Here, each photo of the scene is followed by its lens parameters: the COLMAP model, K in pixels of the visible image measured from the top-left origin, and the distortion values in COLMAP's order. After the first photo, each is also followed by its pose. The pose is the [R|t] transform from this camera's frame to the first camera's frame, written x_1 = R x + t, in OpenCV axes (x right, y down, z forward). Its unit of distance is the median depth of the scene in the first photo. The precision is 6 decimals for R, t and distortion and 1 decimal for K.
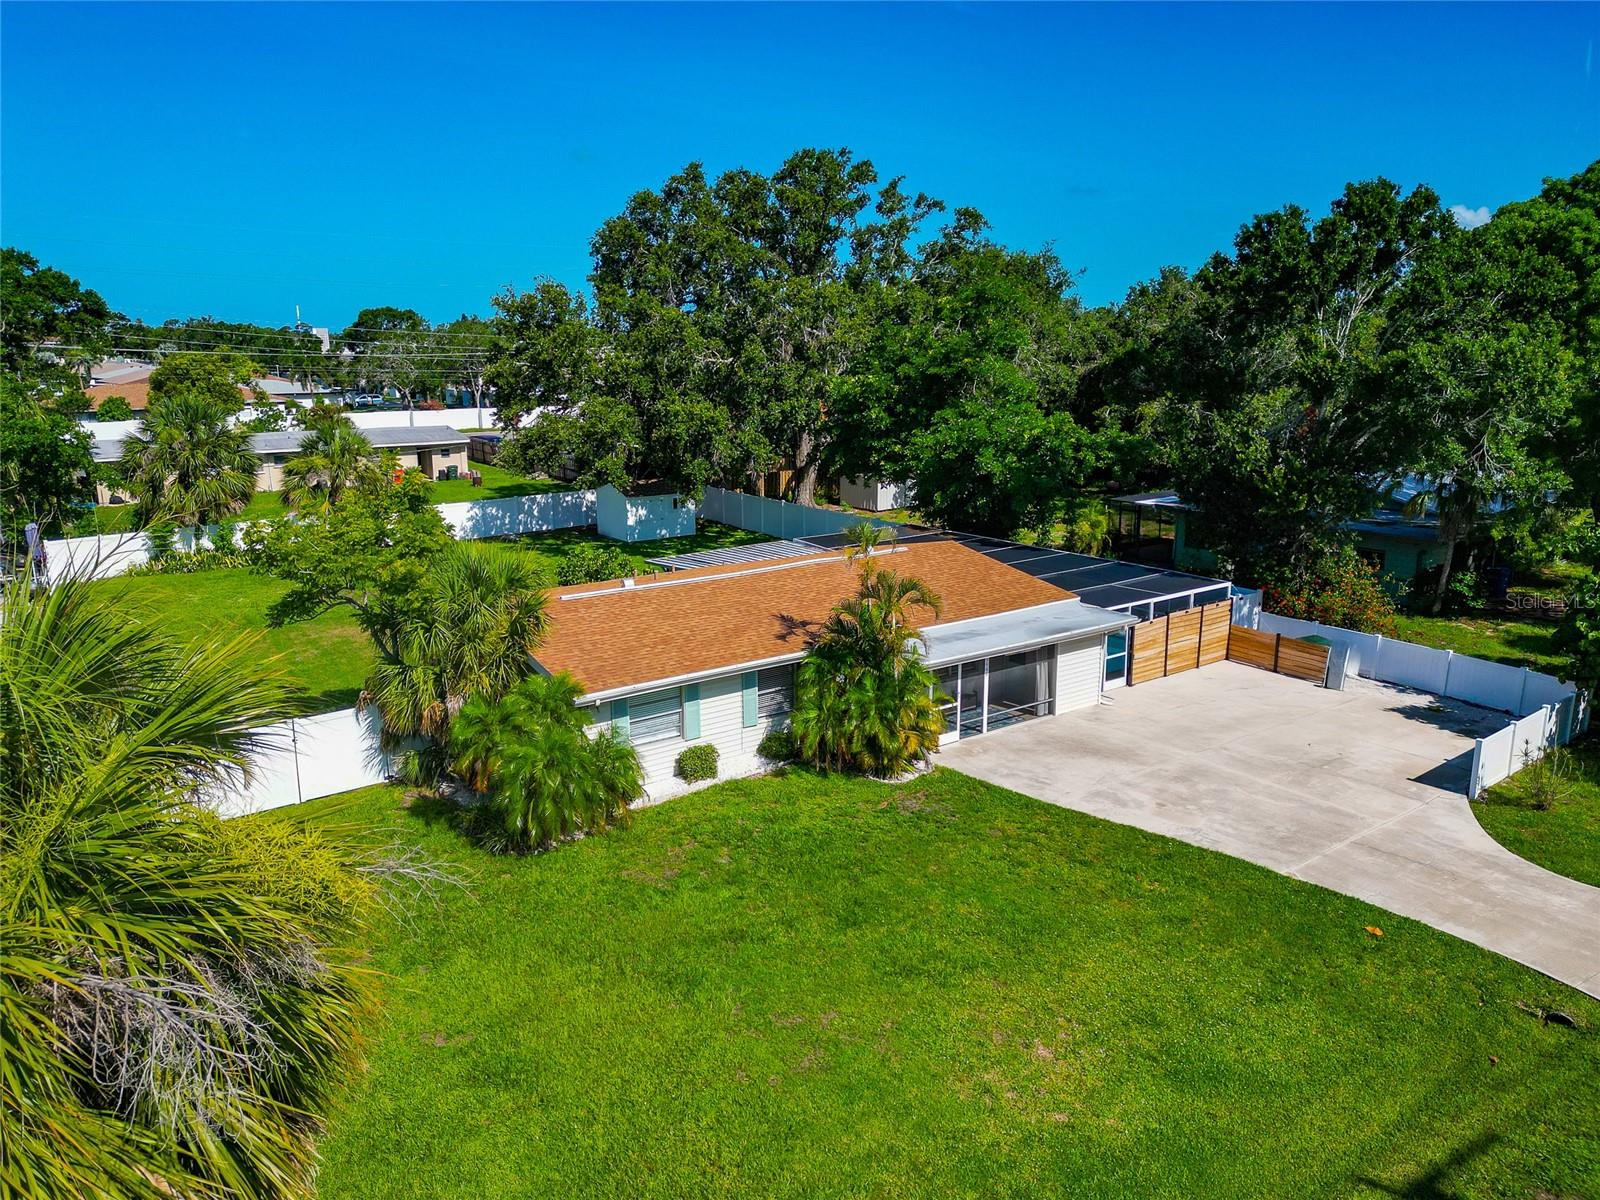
lens RADIAL K [[1127.1, 0, 795.6], [0, 1127.1, 591.2], [0, 0, 1]] dist [0.084481, -0.089532]
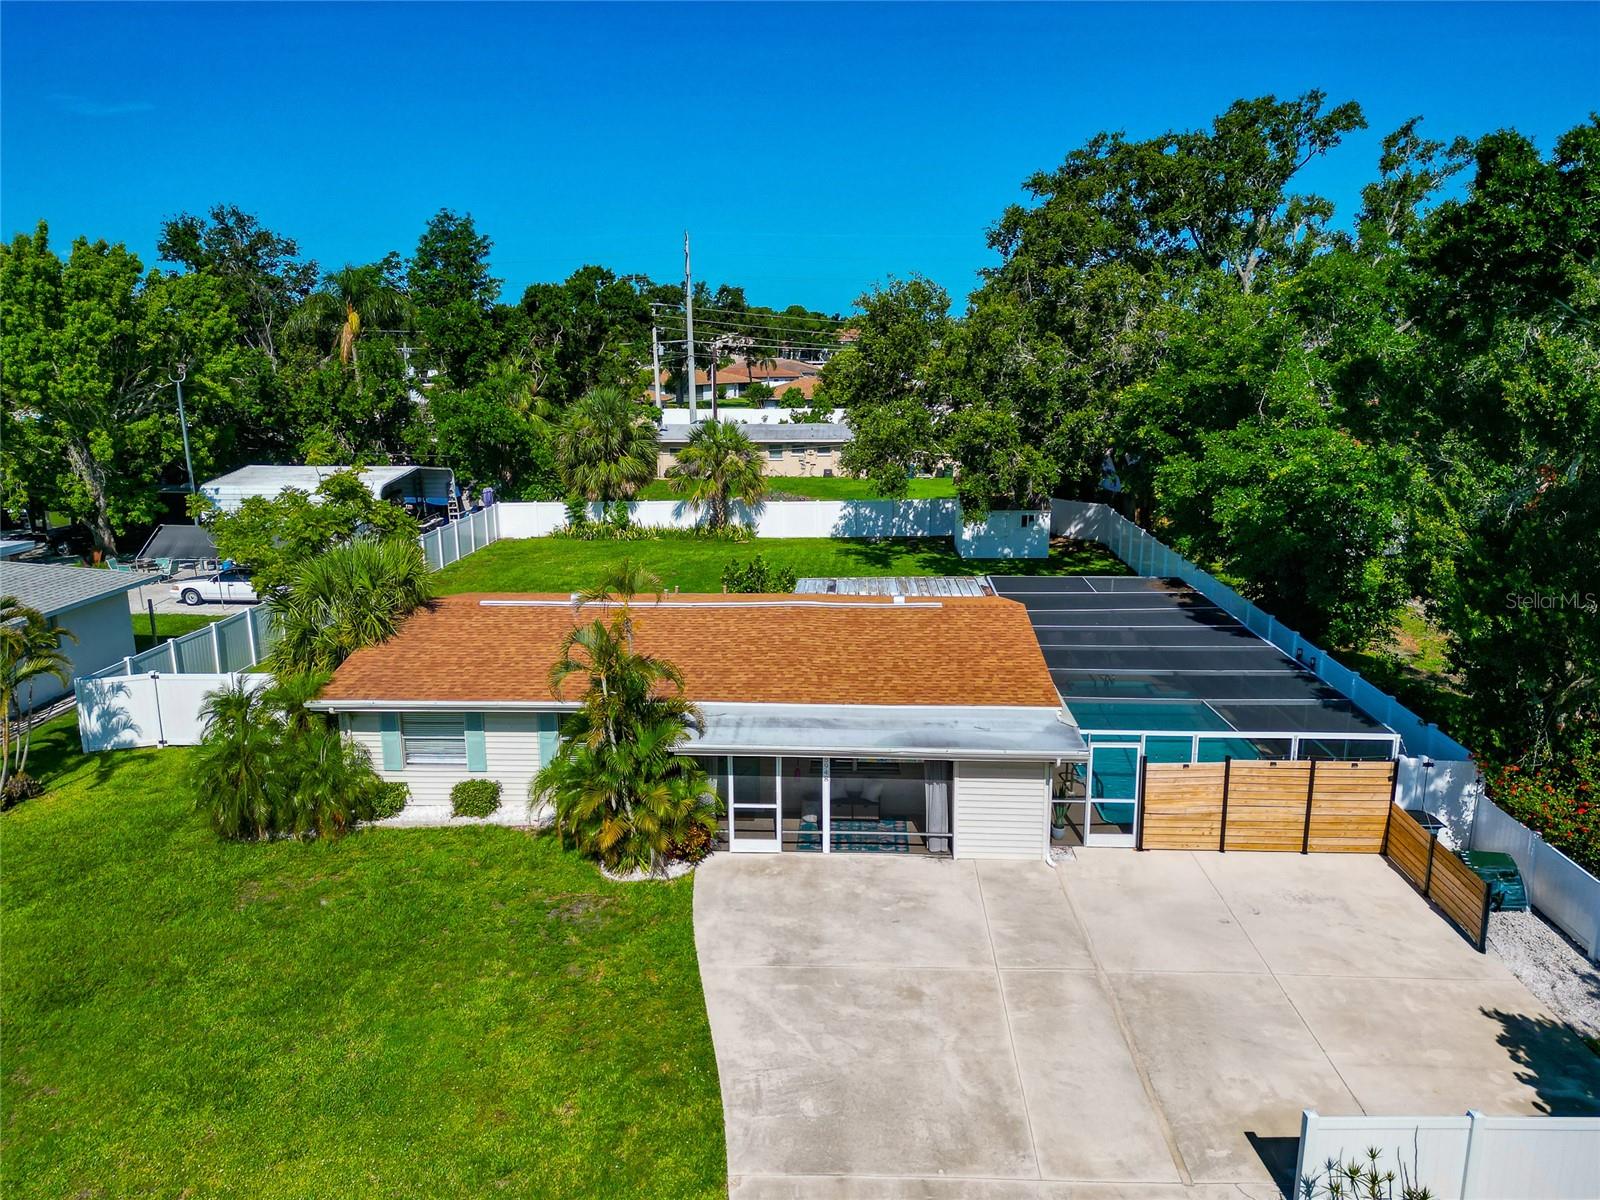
lens RADIAL K [[1127.1, 0, 795.6], [0, 1127.1, 591.2], [0, 0, 1]] dist [0.084481, -0.089532]
pose [[0.784145, 0.136326, -0.605419, 0.518185], [-0.132456, 0.989859, 0.051335, -0.077812], [0.606278, 0.039937, 0.794249, 0.315070]]
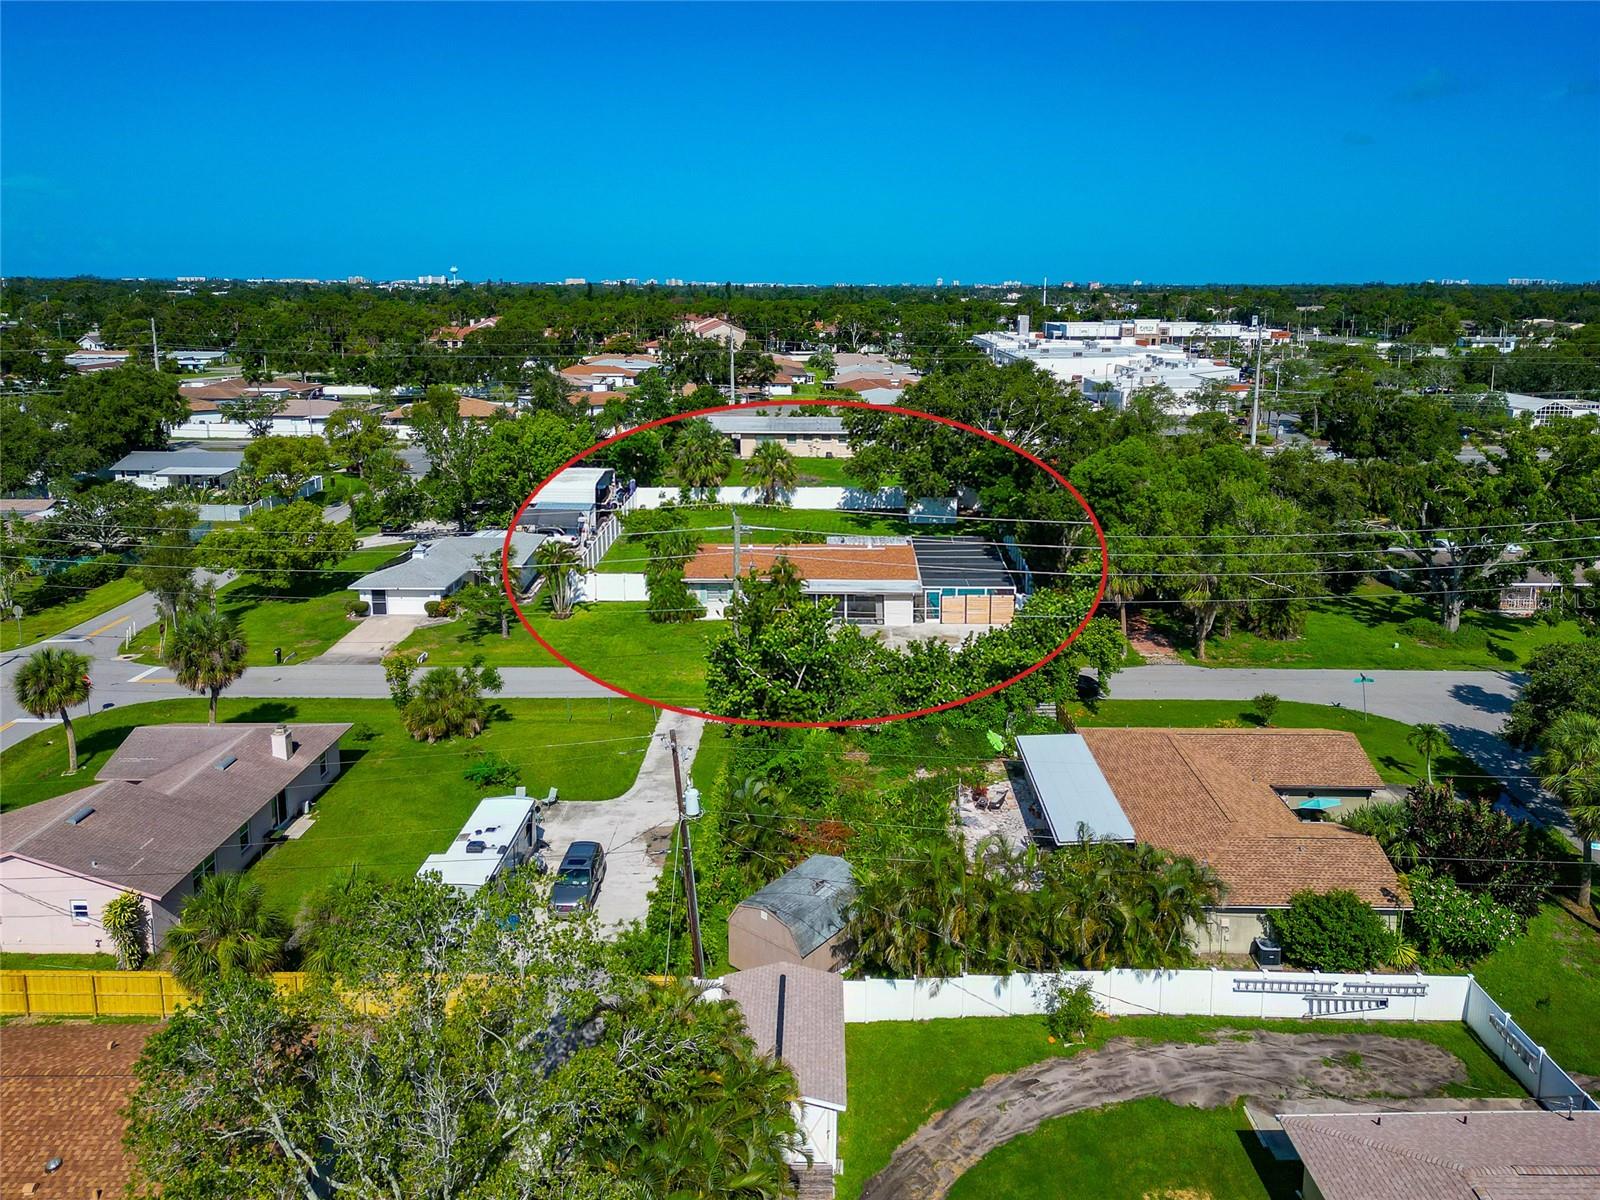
lens RADIAL K [[1127.1, 0, 795.6], [0, 1127.1, 591.2], [0, 0, 1]] dist [0.084481, -0.089532]
pose [[0.790313, 0.165548, -0.589915, 1.360543], [-0.132800, 0.986202, 0.098844, -0.160473], [0.598138, 0.000223, 0.801393, -0.960920]]
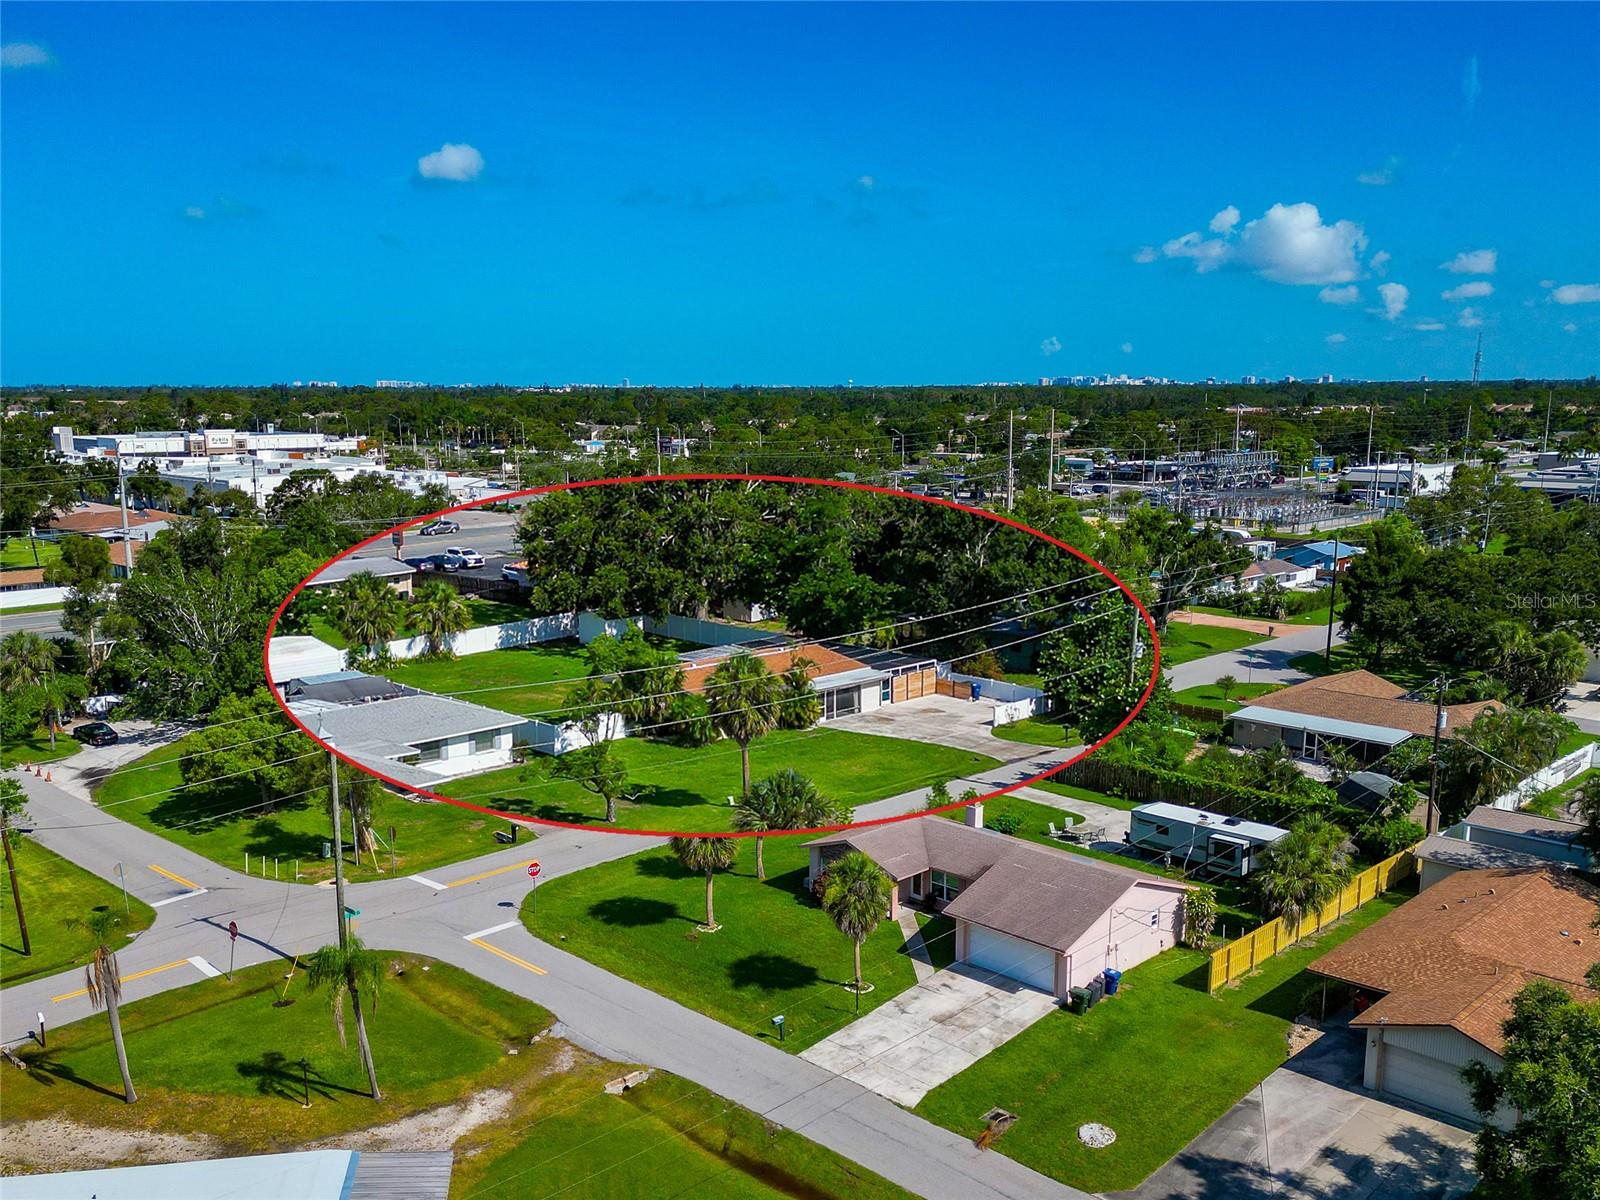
lens RADIAL K [[1489.0, 0, 800.0], [0, 1489.0, 600.0], [0, 0, 1]] dist [0.152824, -0.263795]
pose [[0.986564, -0.020573, 0.162072, -0.400681], [0.031474, 0.997390, -0.064978, 0.063263], [-0.160312, 0.069206, 0.984637, -2.064718]]
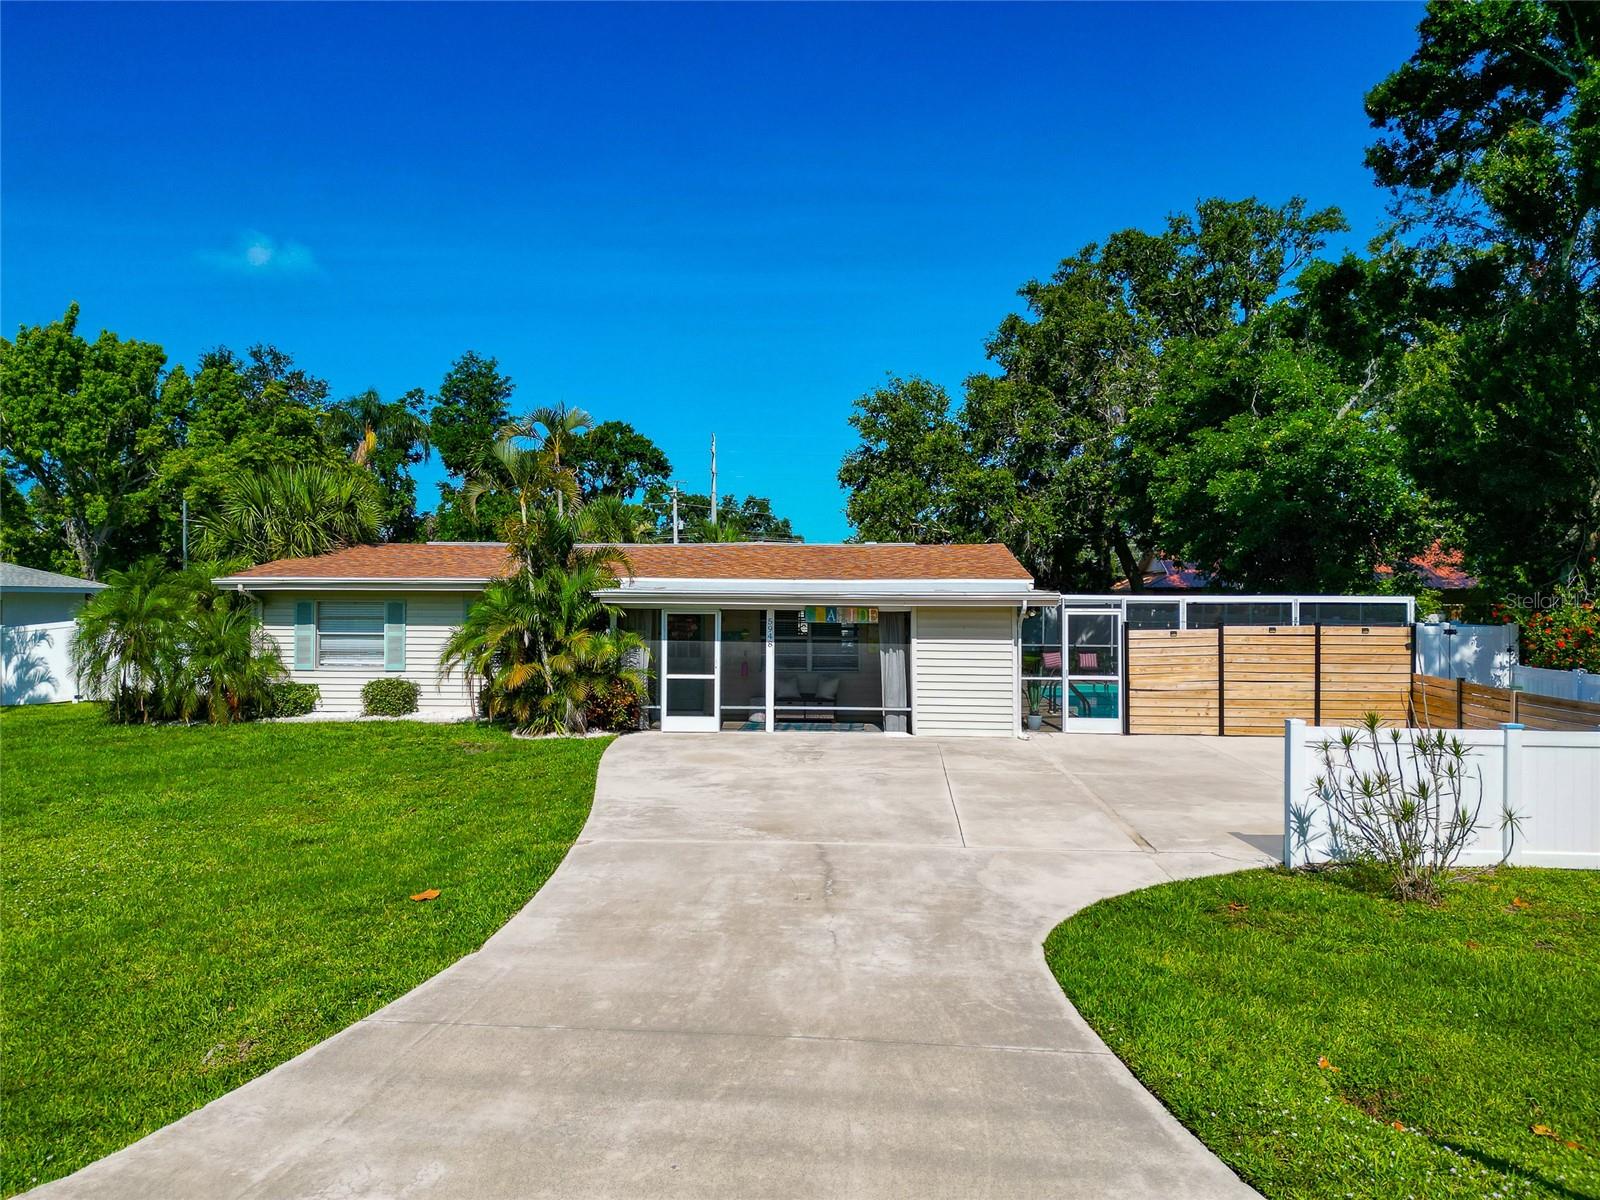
lens RADIAL K [[1127.1, 0, 795.6], [0, 1127.1, 591.2], [0, 0, 1]] dist [0.084481, -0.089532]
pose [[0.764845, 0.005201, -0.644194, 0.538704], [-0.146969, 0.975006, -0.166622, 0.133379], [0.627226, 0.222116, 0.746493, 0.416184]]
